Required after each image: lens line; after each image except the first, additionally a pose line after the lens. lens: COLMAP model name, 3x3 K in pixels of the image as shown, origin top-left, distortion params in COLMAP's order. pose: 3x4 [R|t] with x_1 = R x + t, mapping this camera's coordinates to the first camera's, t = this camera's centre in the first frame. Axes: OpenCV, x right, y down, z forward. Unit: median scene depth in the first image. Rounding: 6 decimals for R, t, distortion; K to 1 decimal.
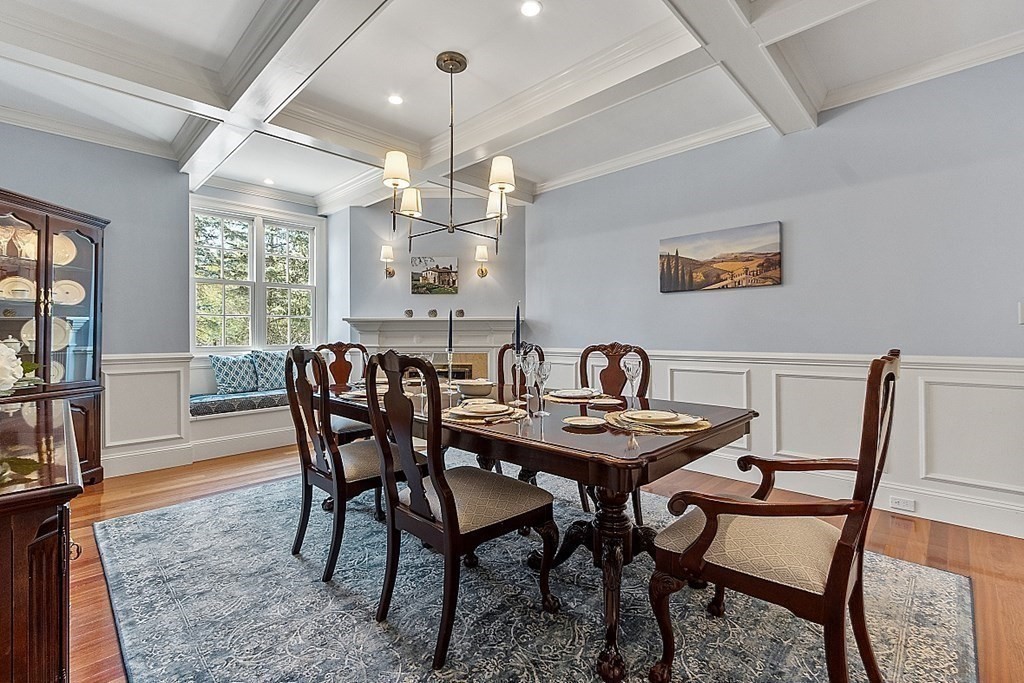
lens RADIAL K [[446.5, 0, 510.8], [0, 446.5, 335.0], [0, 0, 1]] dist [0.000223, -0.000156]
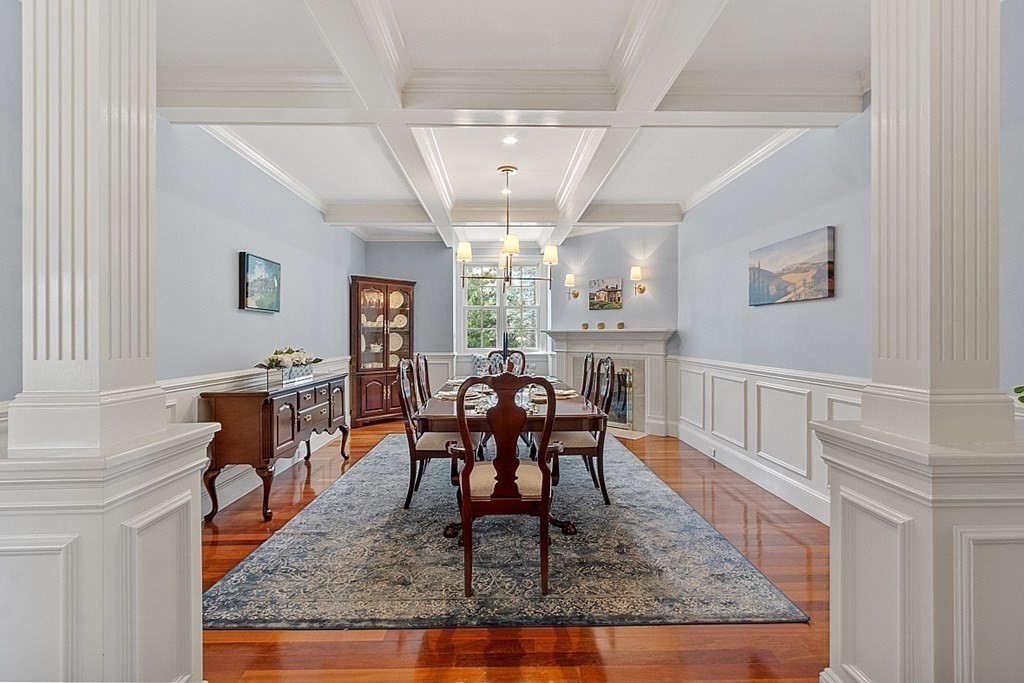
lens RADIAL K [[446.5, 0, 512.8], [0, 446.5, 337.1], [0, 0, 1]] dist [0.000223, -0.000156]
pose [[0.719490, 0.006254, -0.694475, 0.665297], [-0.002214, 0.999975, 0.006711, -0.033745], [0.694500, -0.003291, 0.719485, -0.066819]]
